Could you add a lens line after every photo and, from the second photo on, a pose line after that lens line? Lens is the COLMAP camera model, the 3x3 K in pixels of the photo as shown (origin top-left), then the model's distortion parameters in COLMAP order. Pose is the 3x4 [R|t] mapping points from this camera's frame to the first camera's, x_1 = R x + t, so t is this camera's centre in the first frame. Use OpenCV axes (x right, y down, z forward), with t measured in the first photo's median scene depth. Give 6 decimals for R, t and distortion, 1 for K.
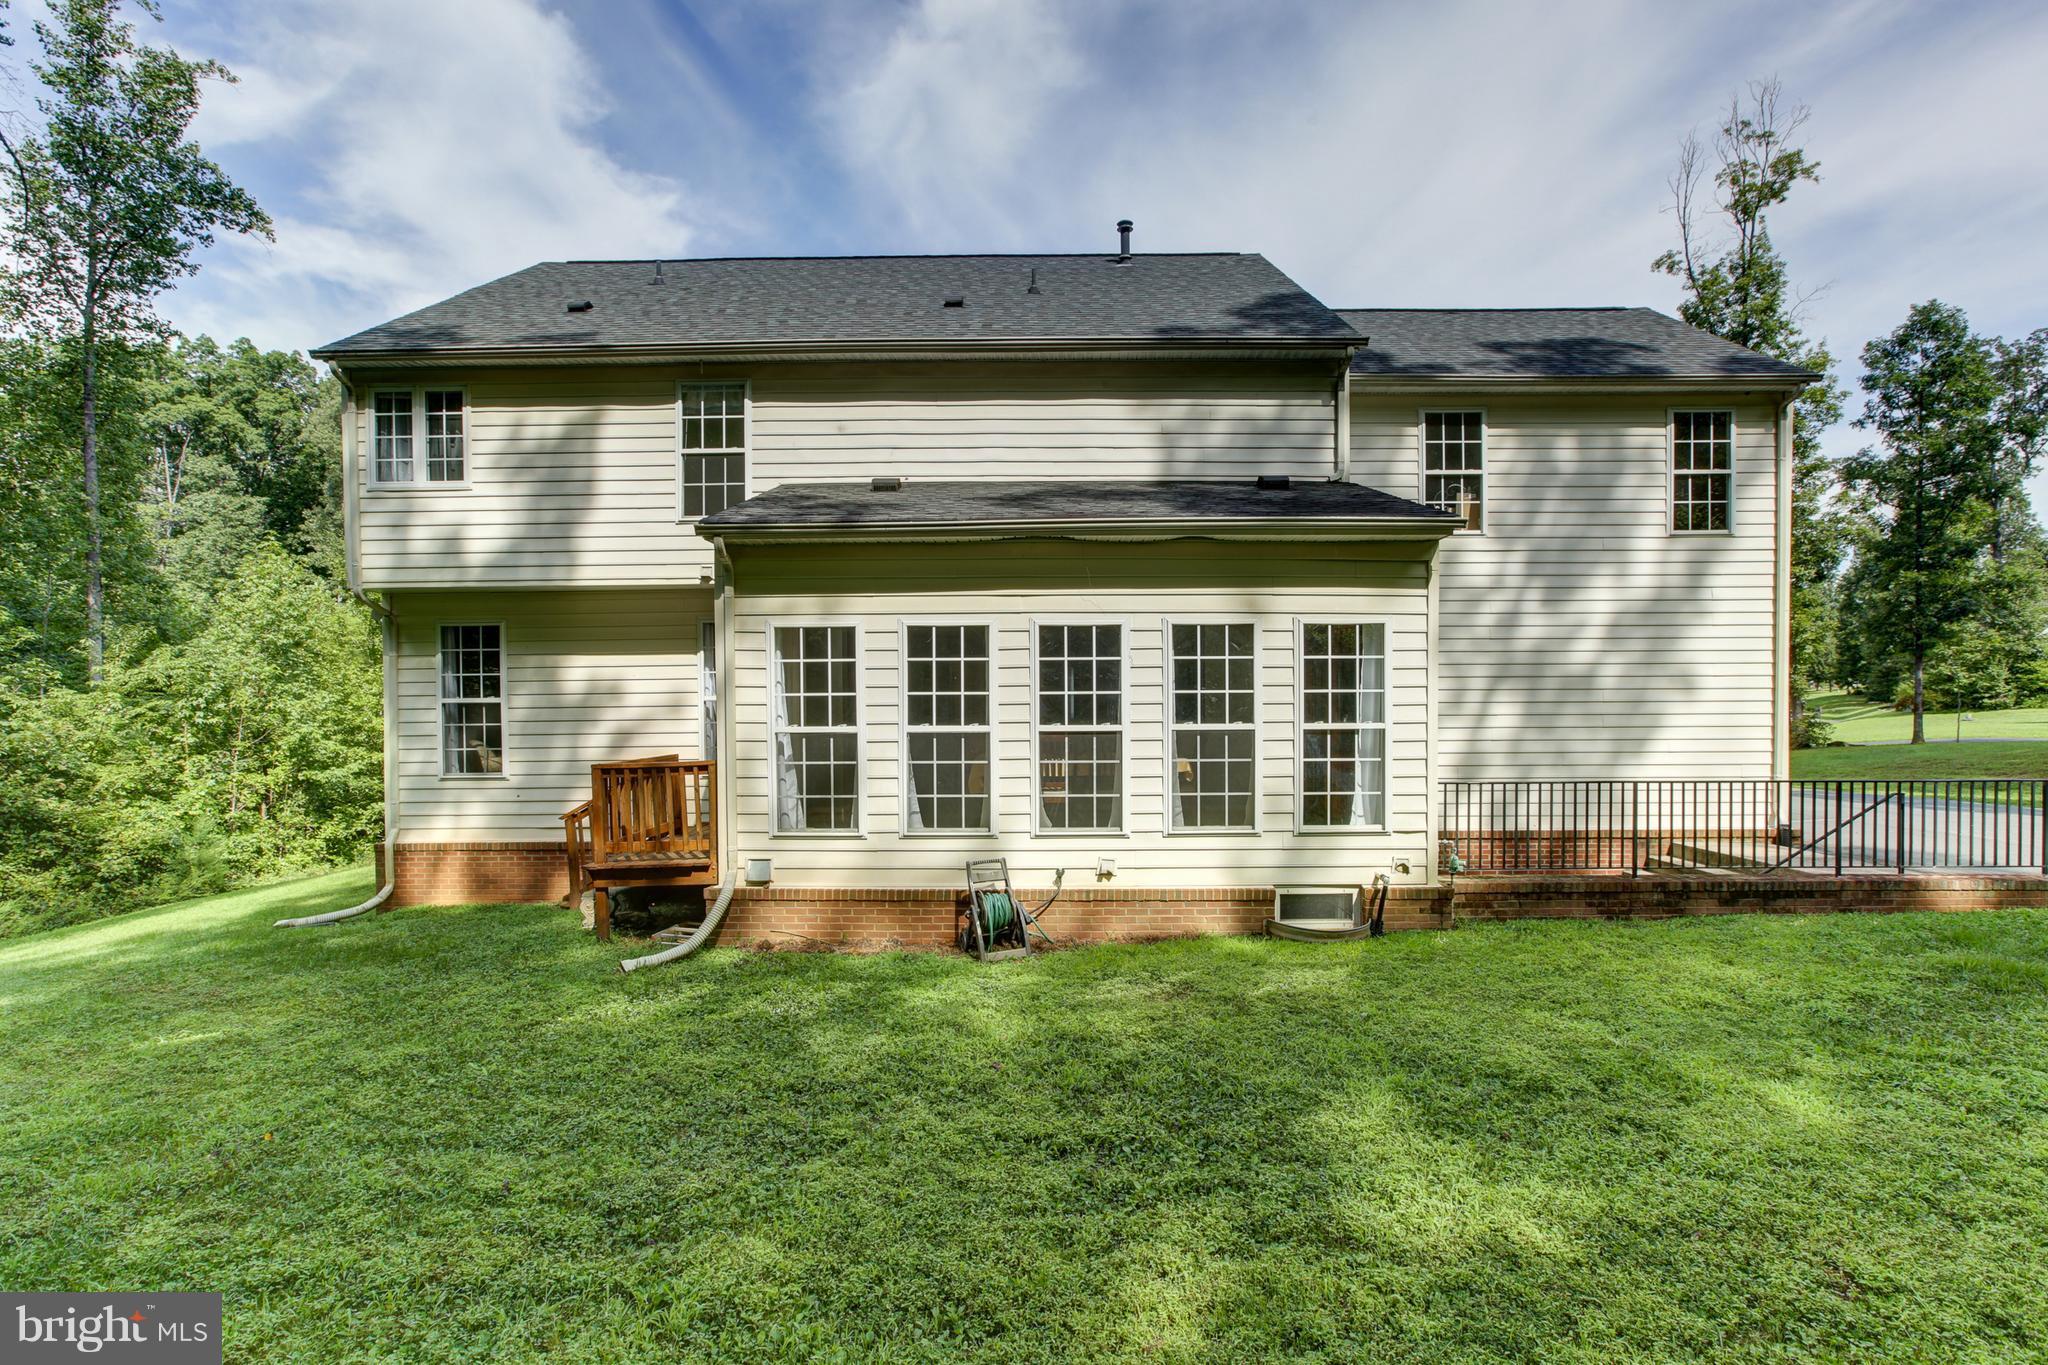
lens RADIAL K [[977.6, 0, 1024.0], [0, 977.6, 682.5], [0, 0, 1]] dist [-0.044086, 0.008680]
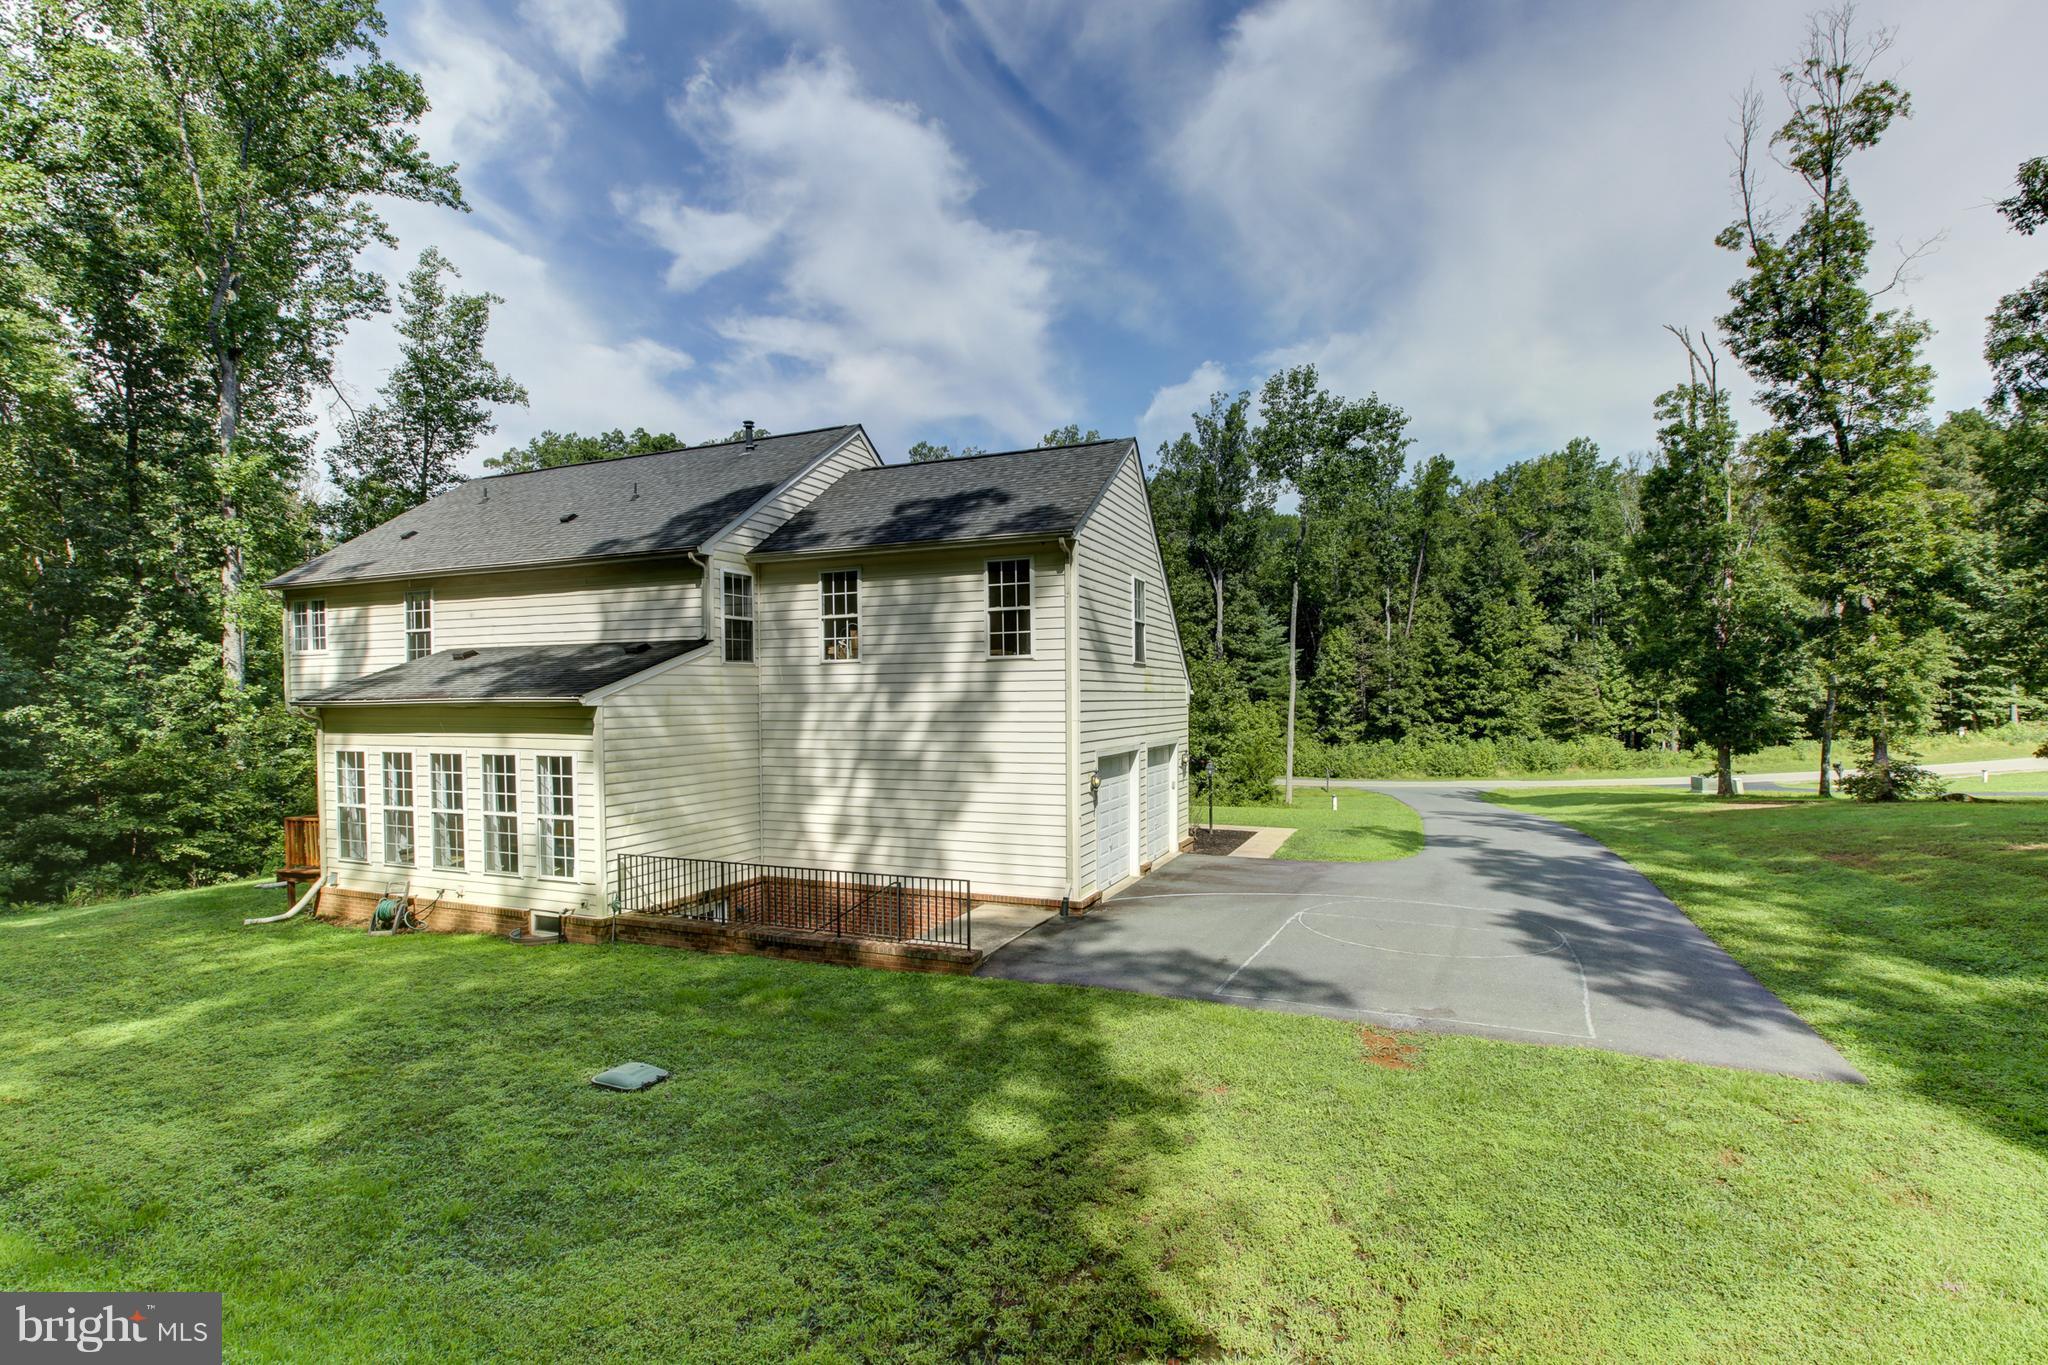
lens RADIAL K [[951.5, 0, 1023.4], [0, 951.5, 666.3], [0, 0, 1]] dist [-0.020384, 0.012042]
pose [[0.924852, -0.015933, -0.379993, 1.247203], [0.010207, 0.999802, -0.017079, -0.126859], [0.380190, 0.011917, 0.924832, -0.140944]]
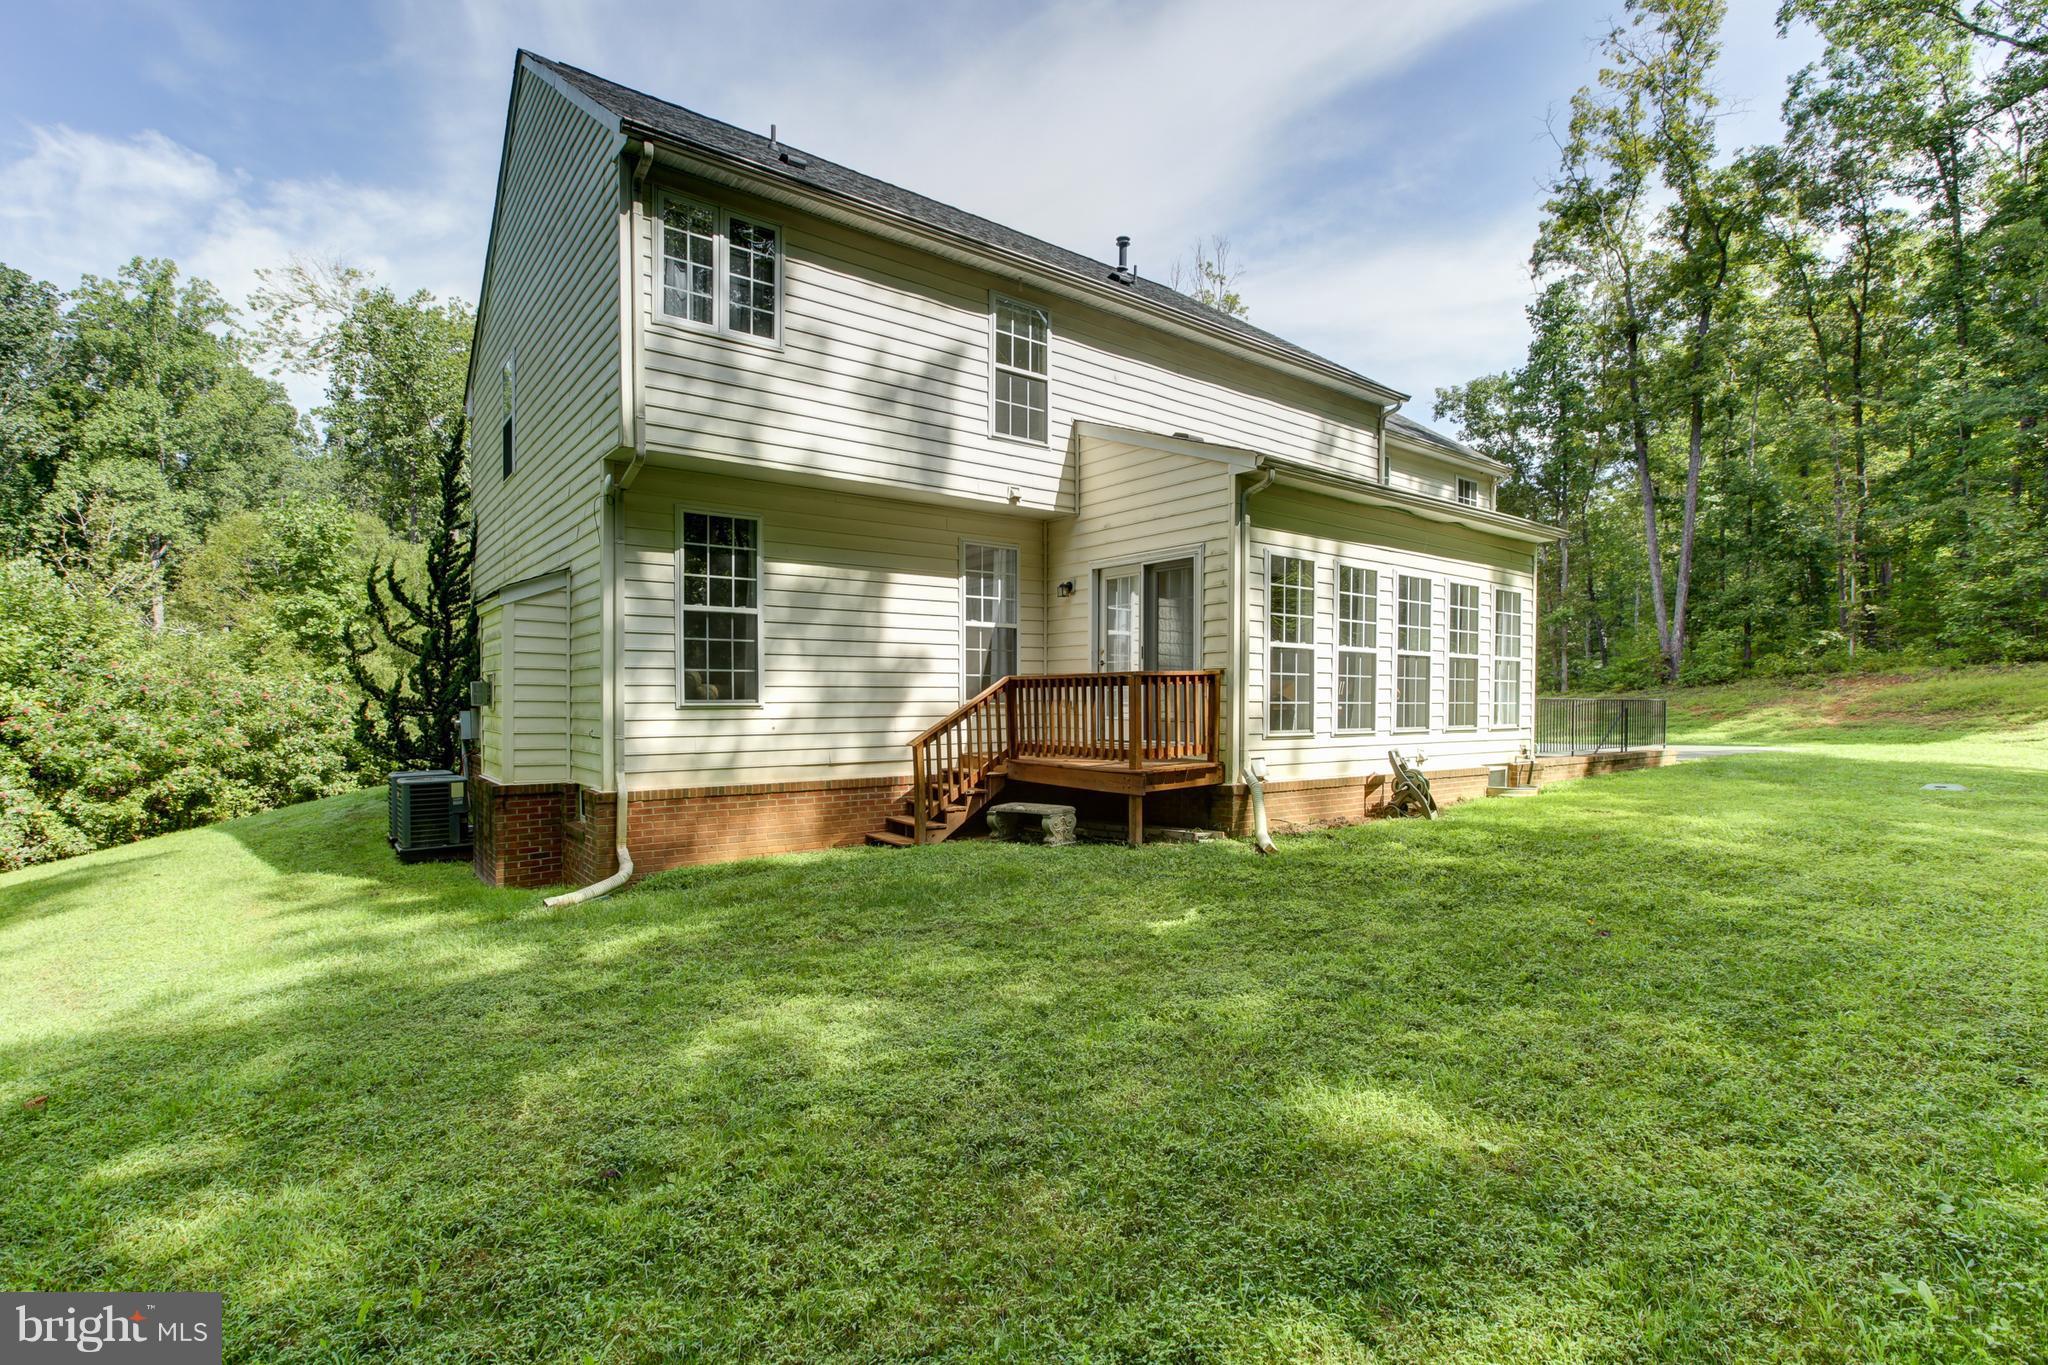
lens RADIAL K [[951.5, 0, 1023.4], [0, 951.5, 666.3], [0, 0, 1]] dist [-0.020384, 0.012042]
pose [[0.788507, 0.023226, 0.614588, -0.860303], [-0.015658, 0.999721, -0.017693, 0.075146], [-0.614827, 0.004328, 0.788650, 0.220677]]
